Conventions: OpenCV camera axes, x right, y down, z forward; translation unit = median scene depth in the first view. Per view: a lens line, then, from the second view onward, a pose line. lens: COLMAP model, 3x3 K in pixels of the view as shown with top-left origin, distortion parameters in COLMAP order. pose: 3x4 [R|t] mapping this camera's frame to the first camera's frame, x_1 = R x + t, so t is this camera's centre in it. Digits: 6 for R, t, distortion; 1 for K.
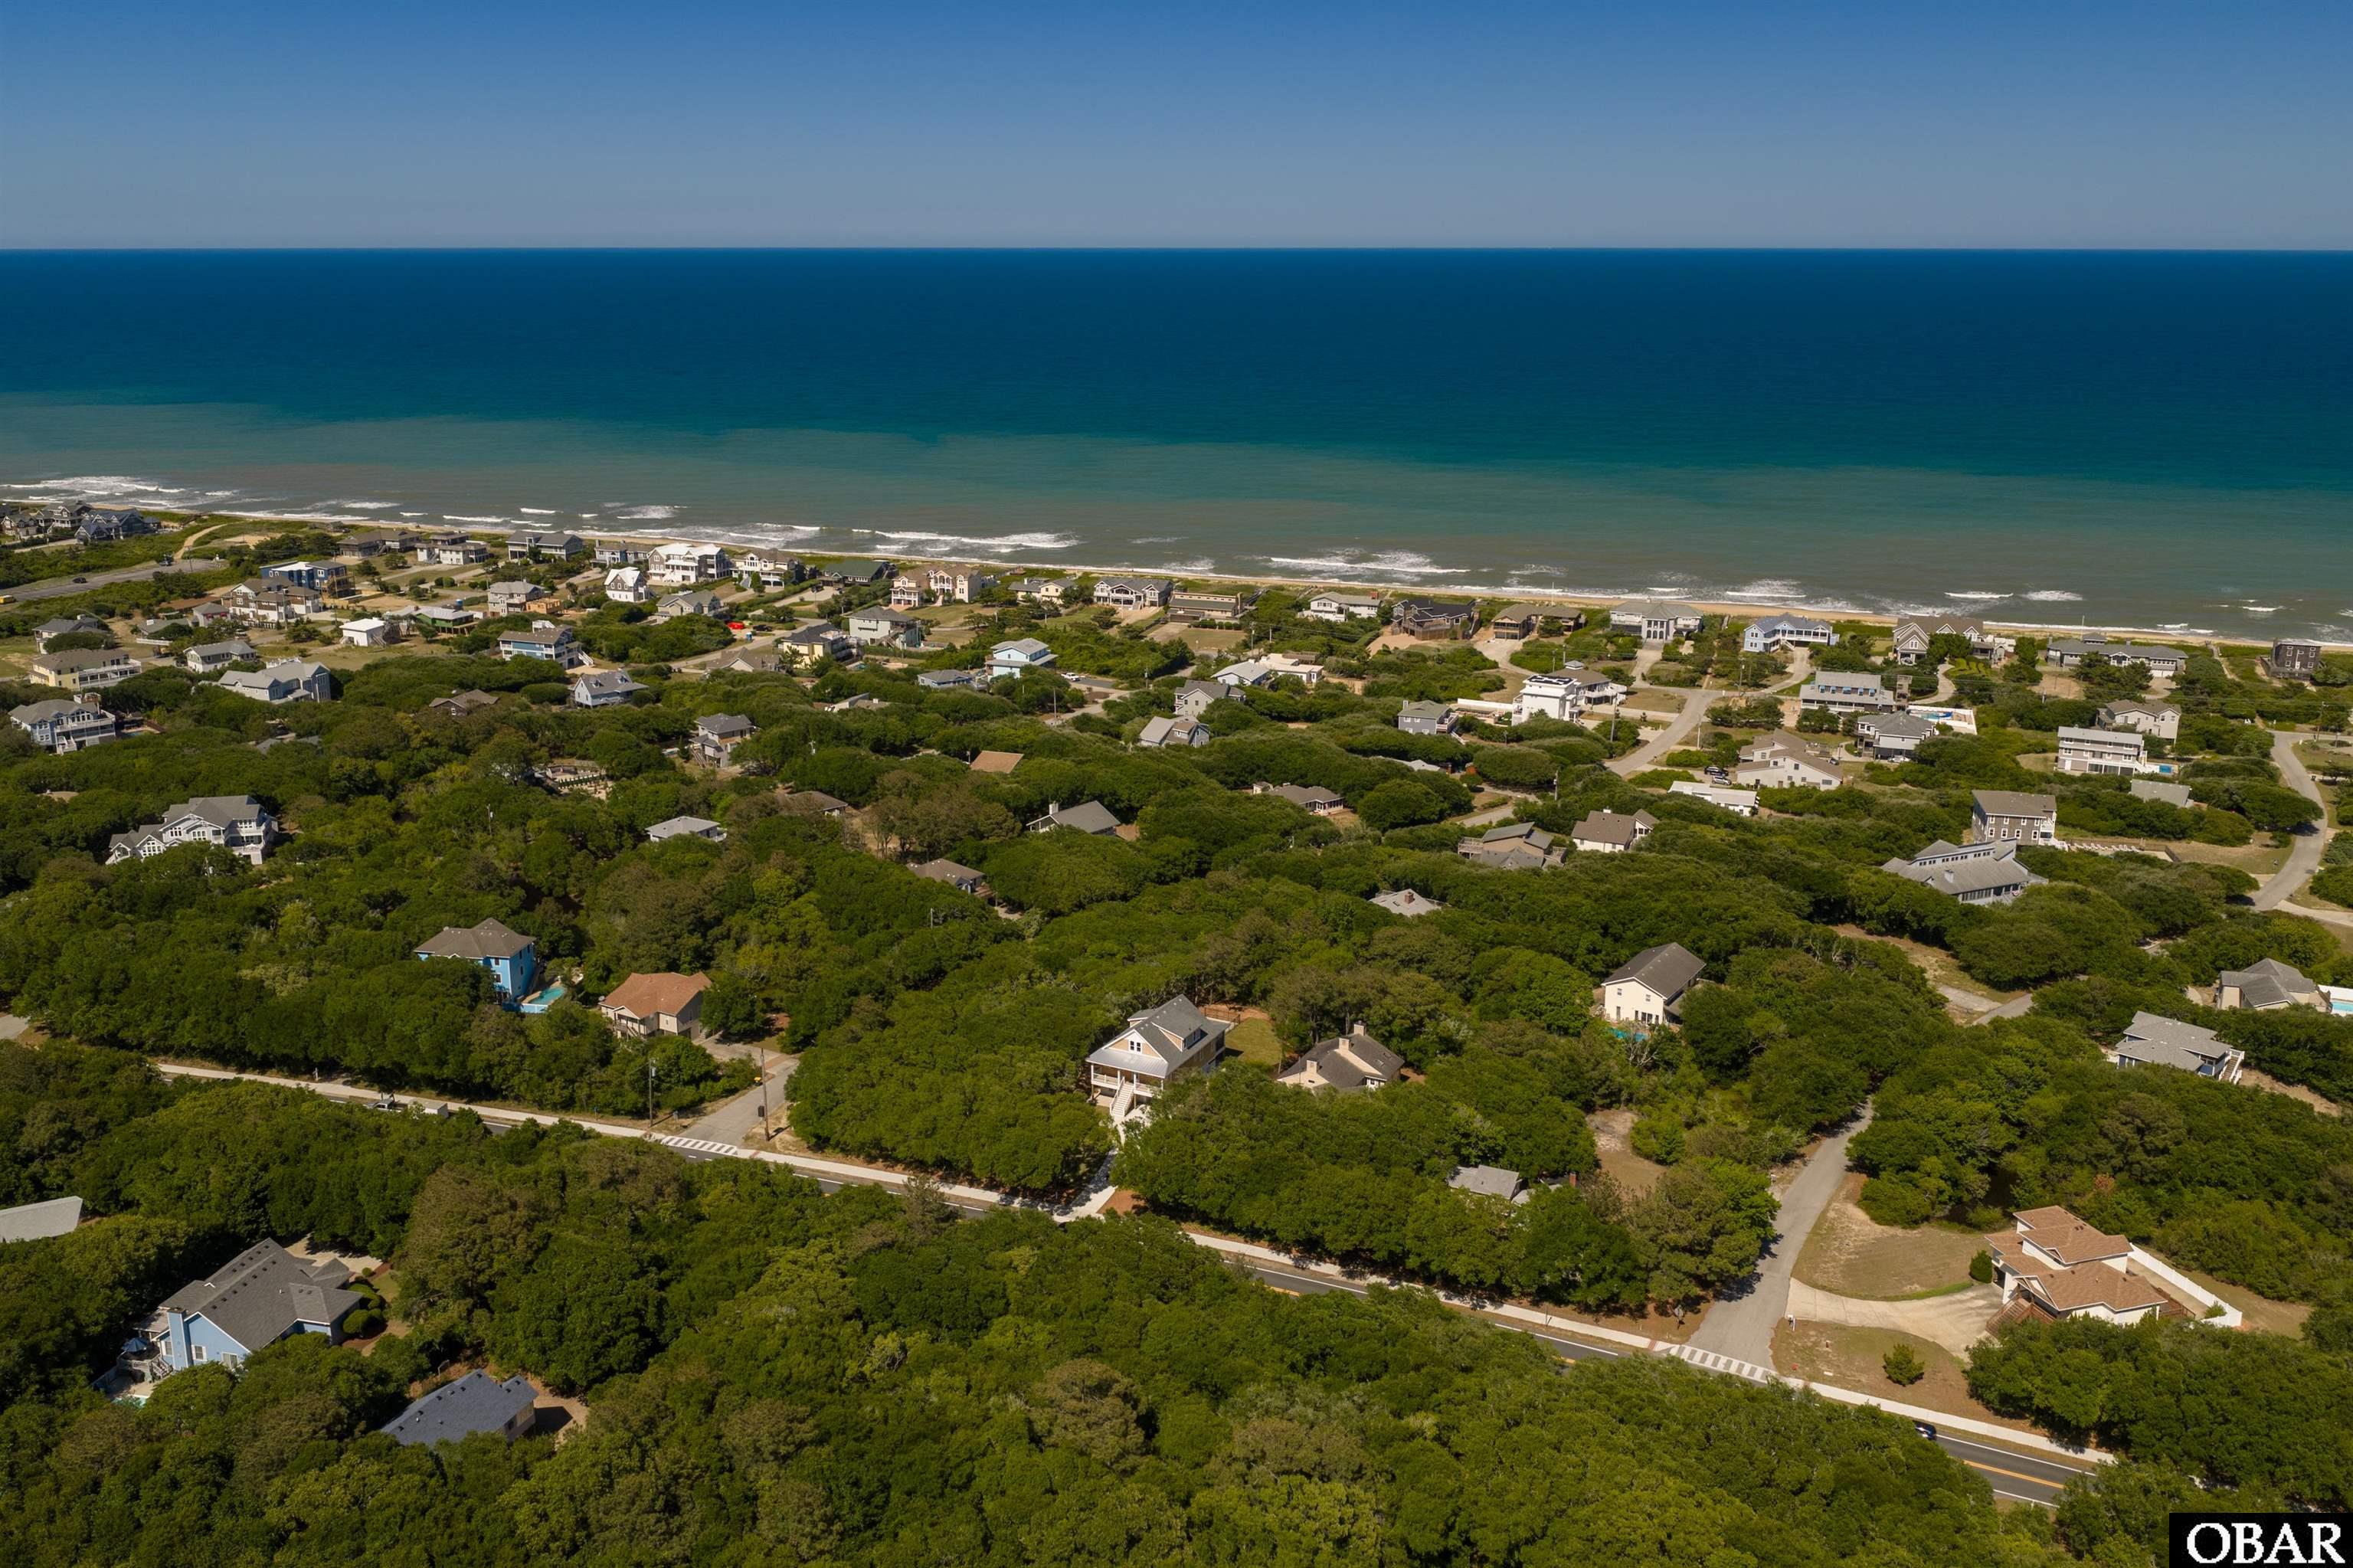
lens RADIAL K [[1755.4, 0, 1175.6], [0, 1755.4, 788.0], [0, 0, 1]] dist [0.010041, -0.009162]
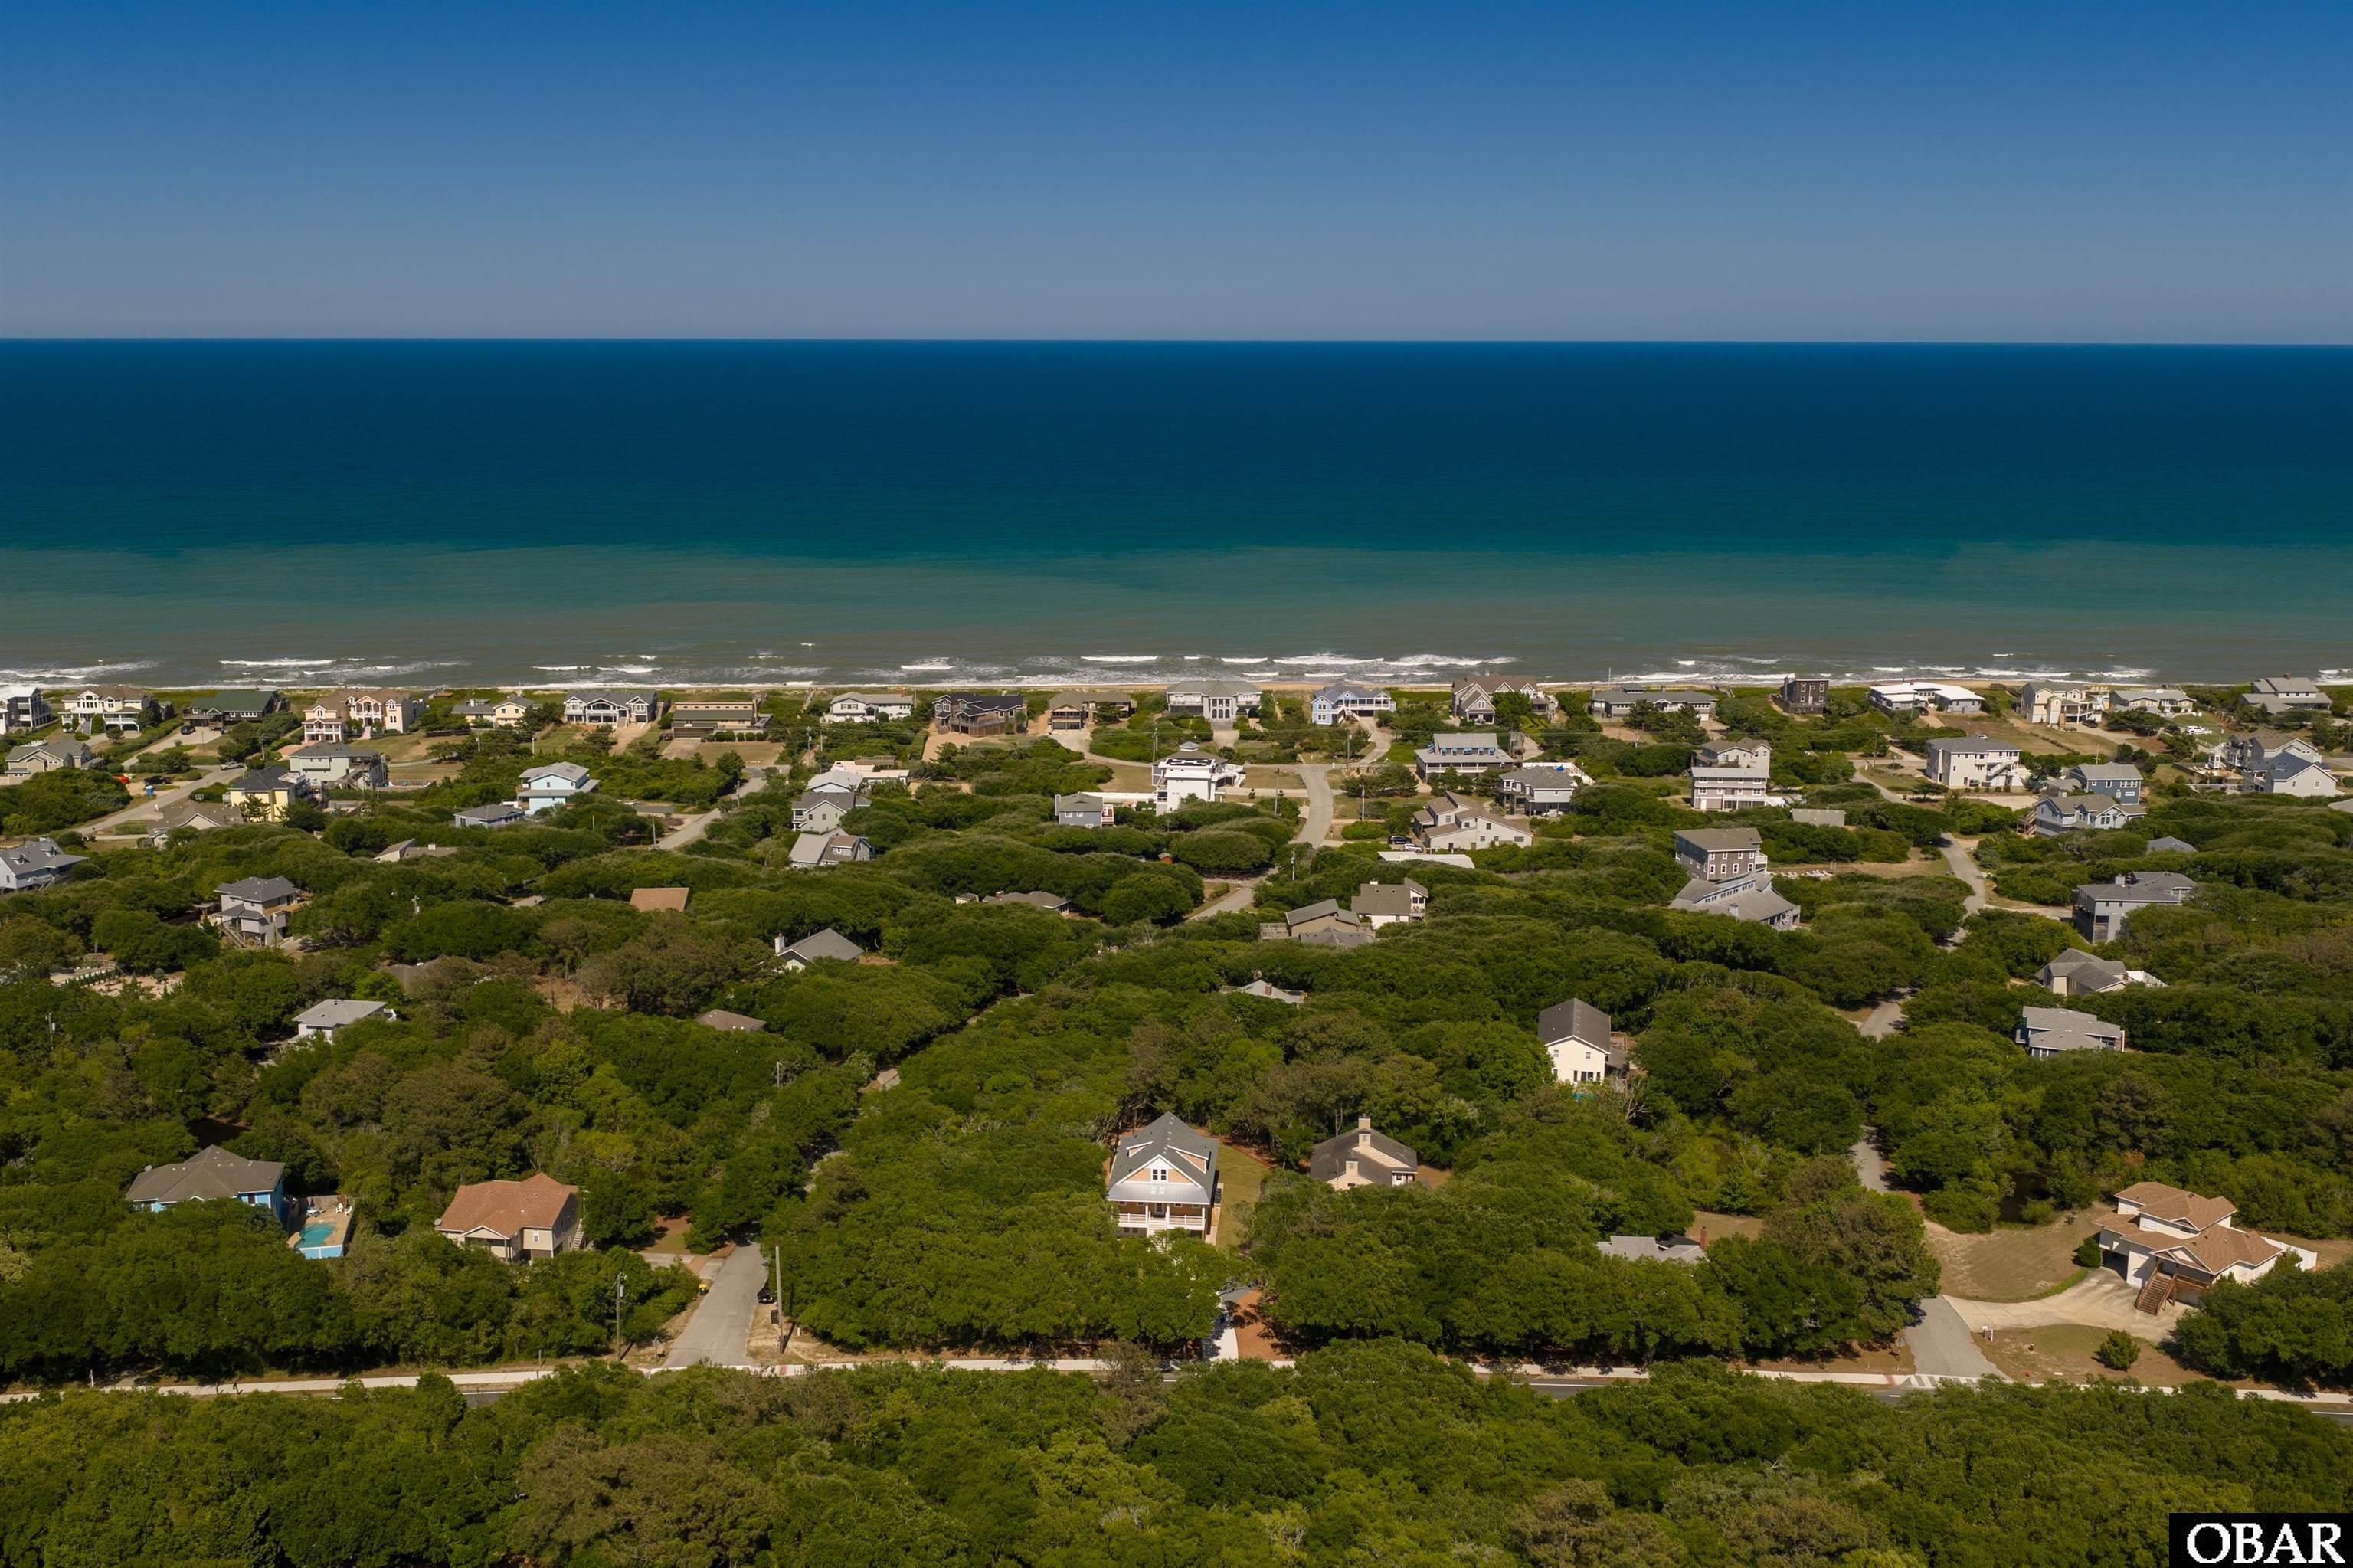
lens RADIAL K [[1965.2, 0, 1177.4], [0, 1965.2, 777.6], [0, 0, 1]] dist [0.009345, -0.009849]
pose [[0.936983, -0.076494, 0.340898, -0.146428], [0.101050, 0.993369, -0.054840, 0.002805], [-0.334442, 0.085831, 0.938500, 0.029924]]
